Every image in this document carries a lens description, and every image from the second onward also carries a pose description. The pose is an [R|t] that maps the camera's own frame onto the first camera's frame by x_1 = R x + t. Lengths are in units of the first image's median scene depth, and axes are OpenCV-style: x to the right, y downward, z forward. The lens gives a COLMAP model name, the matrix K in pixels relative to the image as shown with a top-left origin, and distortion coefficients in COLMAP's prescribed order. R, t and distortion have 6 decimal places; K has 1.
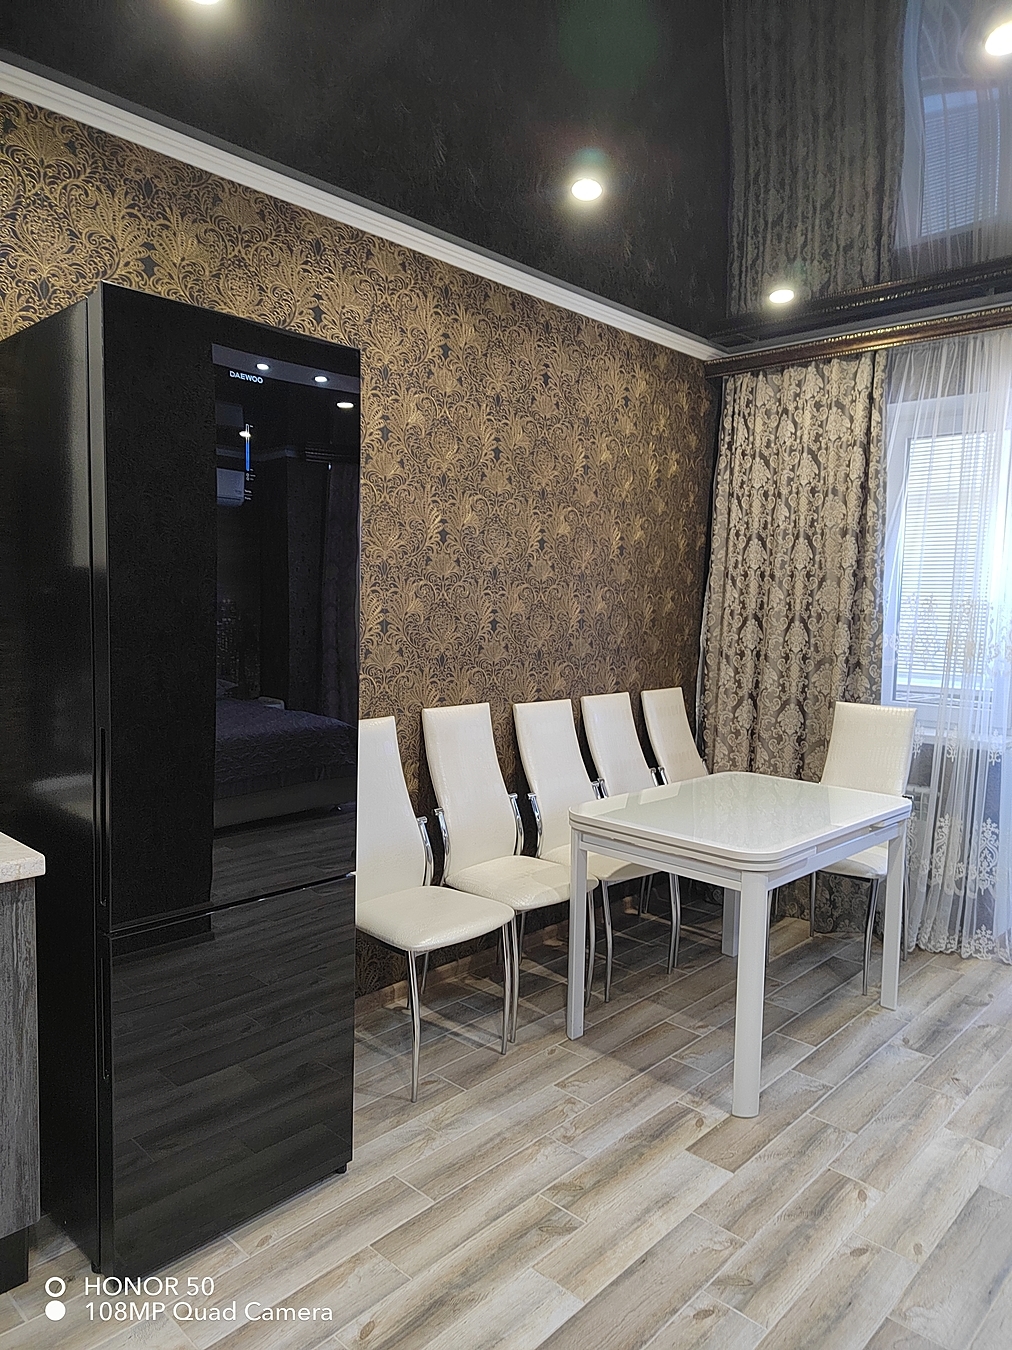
lens RADIAL K [[918.2, 0, 503.6], [0, 918.2, 676.7], [0, 0, 1]] dist [0.047880, -0.040747]
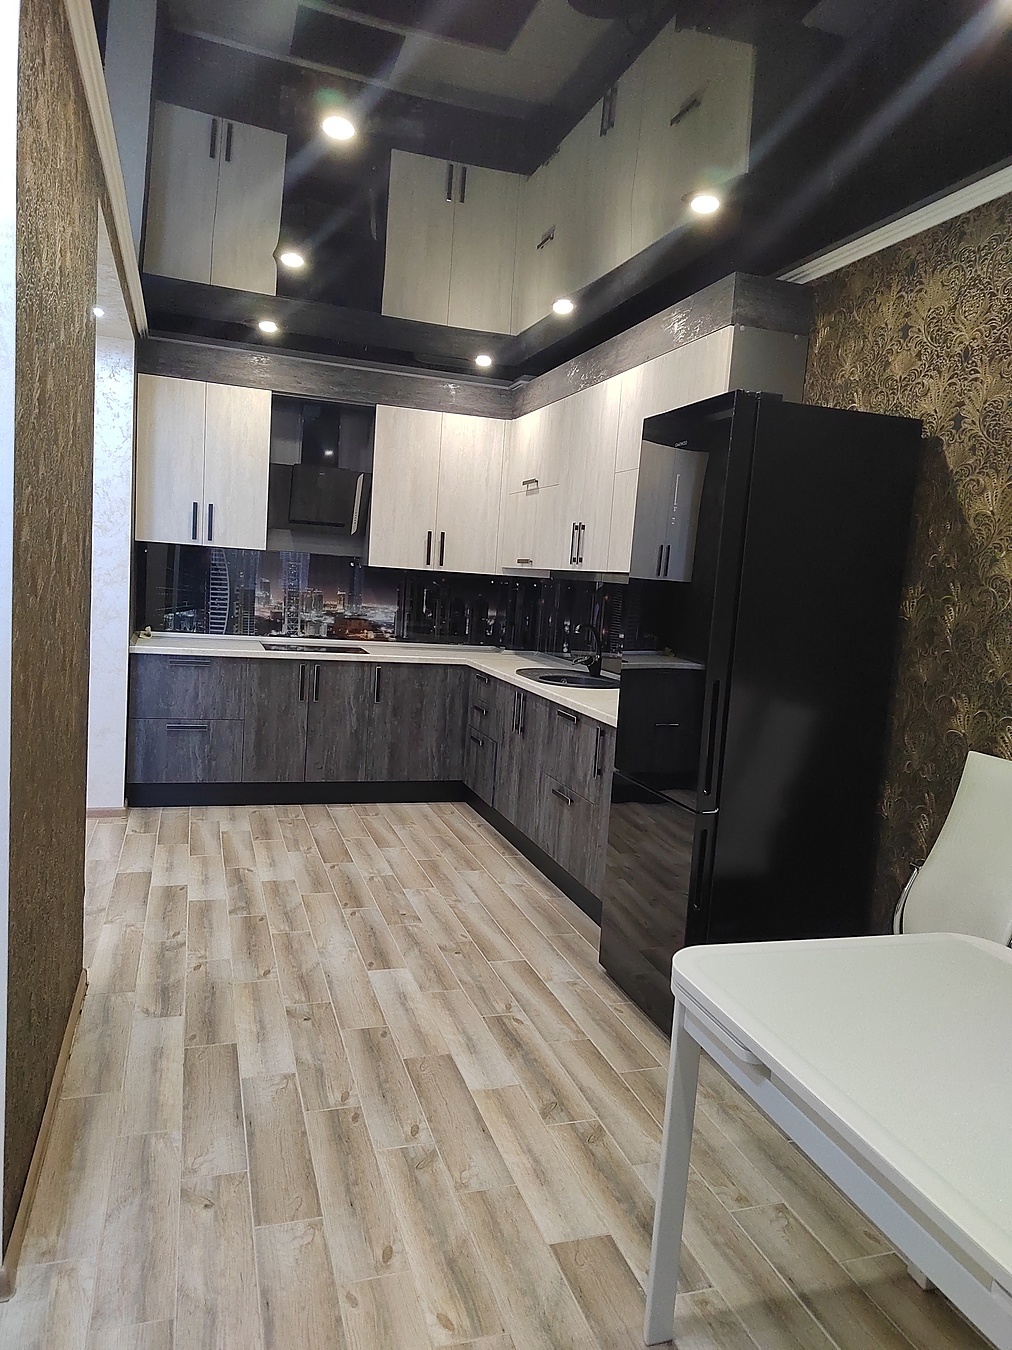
lens RADIAL K [[918.2, 0, 513.7], [0, 918.2, 665.8], [0, 0, 1]] dist [0.047880, -0.040747]
pose [[-0.464637, 0.036156, -0.884763, 0.713299], [-0.147493, 0.982048, 0.117588, -0.059817], [0.873131, 0.185132, -0.450964, 0.898286]]
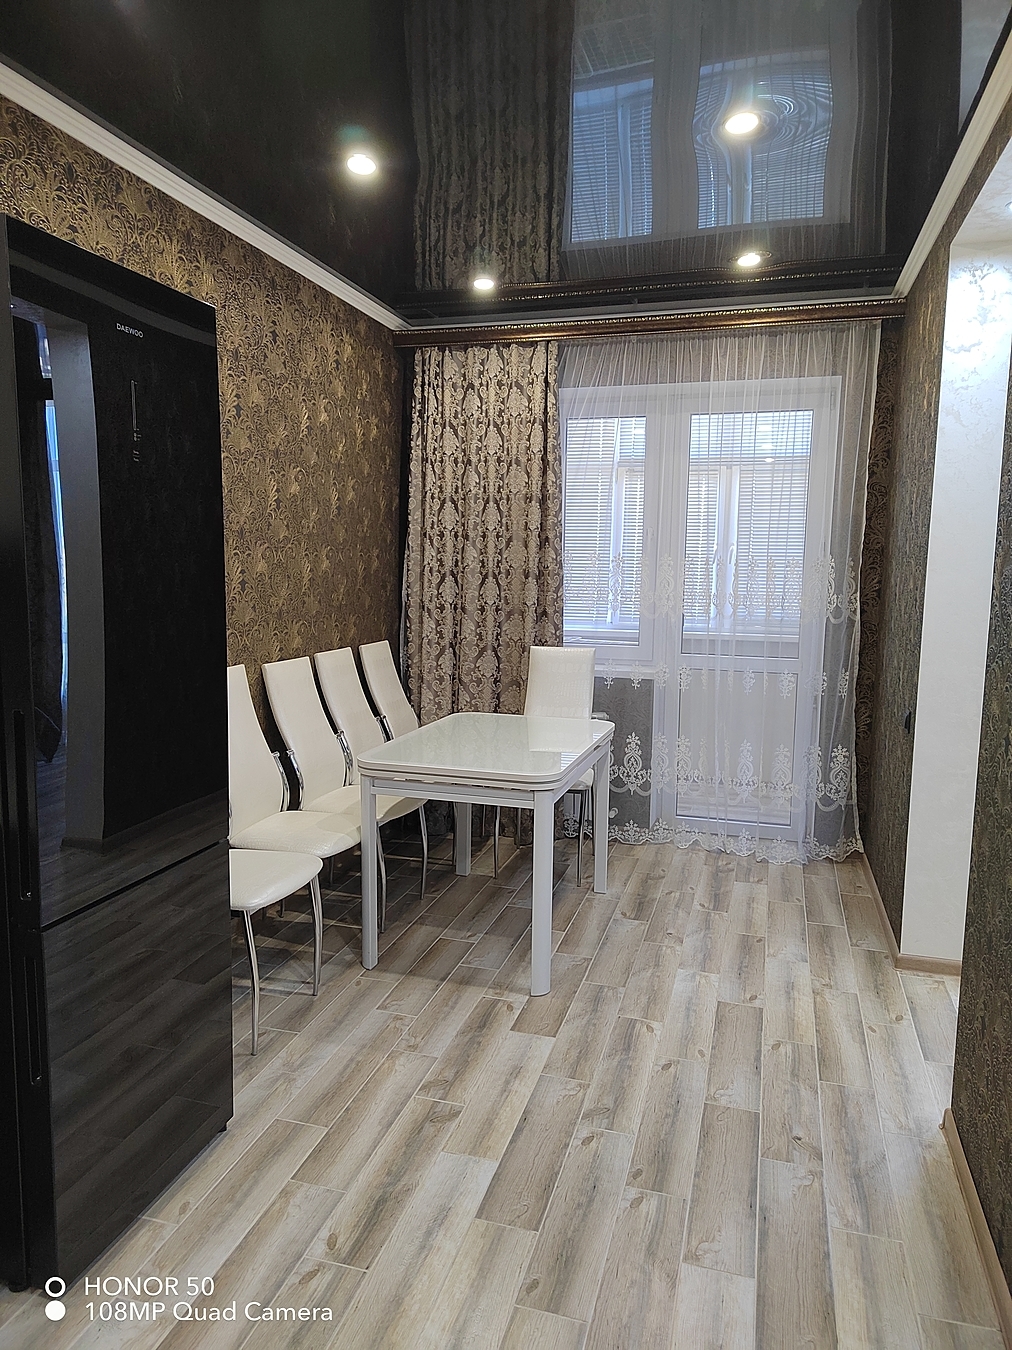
lens RADIAL K [[918.2, 0, 499.6], [0, 918.2, 676.1], [0, 0, 1]] dist [0.047880, -0.040747]
pose [[0.893854, -0.065044, 0.443616, -0.227801], [0.043233, 0.997315, 0.059115, -0.005990], [-0.446270, -0.033662, 0.894265, -0.018428]]
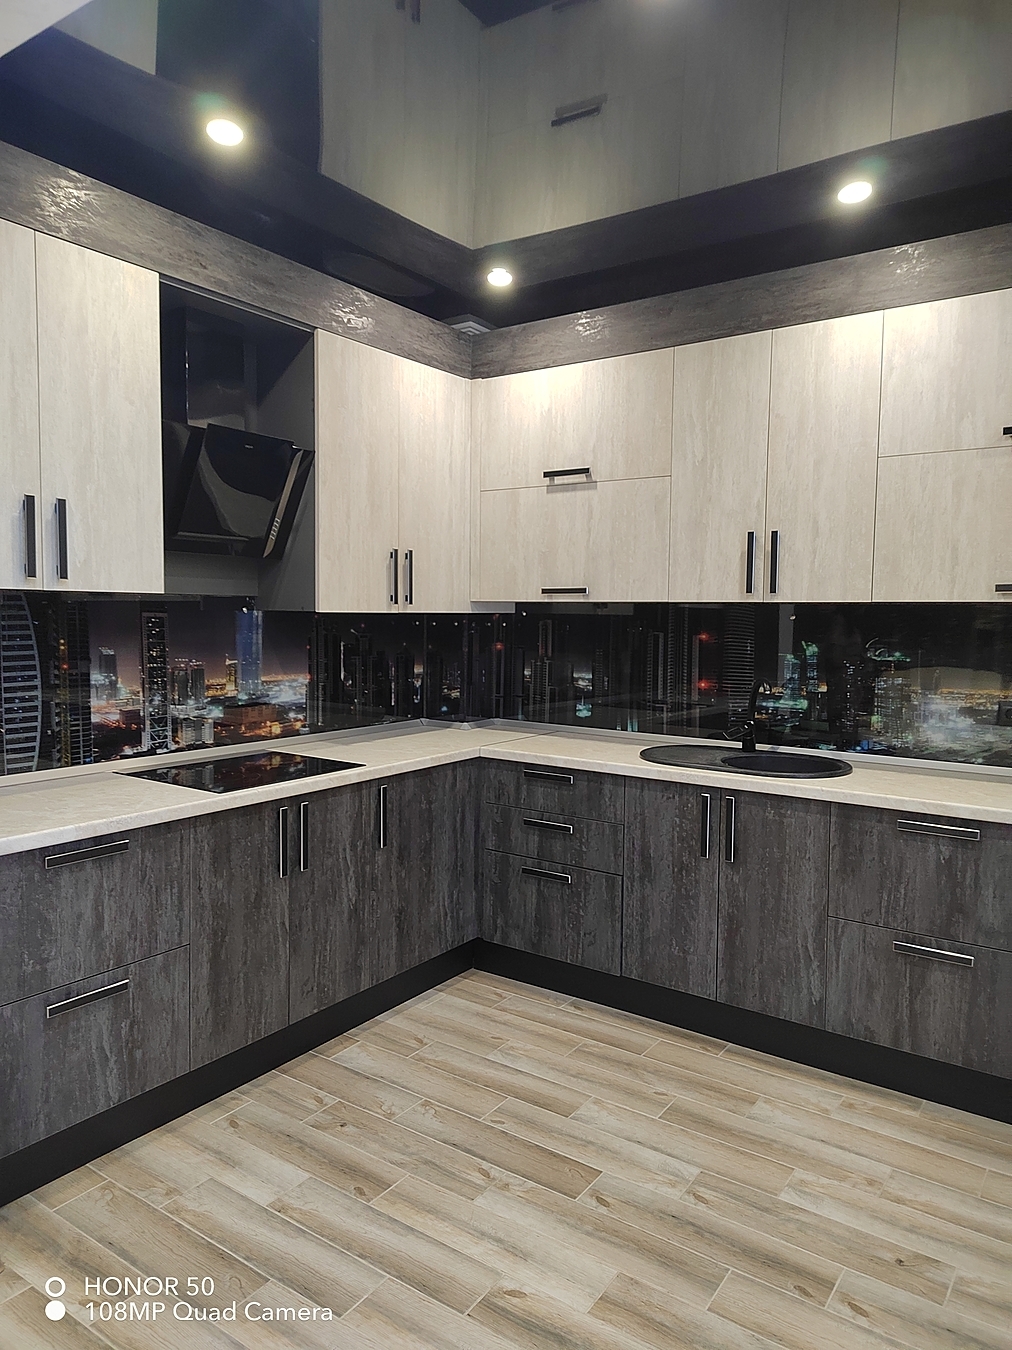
lens RADIAL K [[918.2, 0, 516.7], [0, 918.2, 672.5], [0, 0, 1]] dist [0.047880, -0.040747]
pose [[0.153551, 0.049270, -0.986912, 0.321329], [-0.089480, 0.995346, 0.035769, 0.008944], [0.984081, 0.082817, 0.157245, -0.082666]]
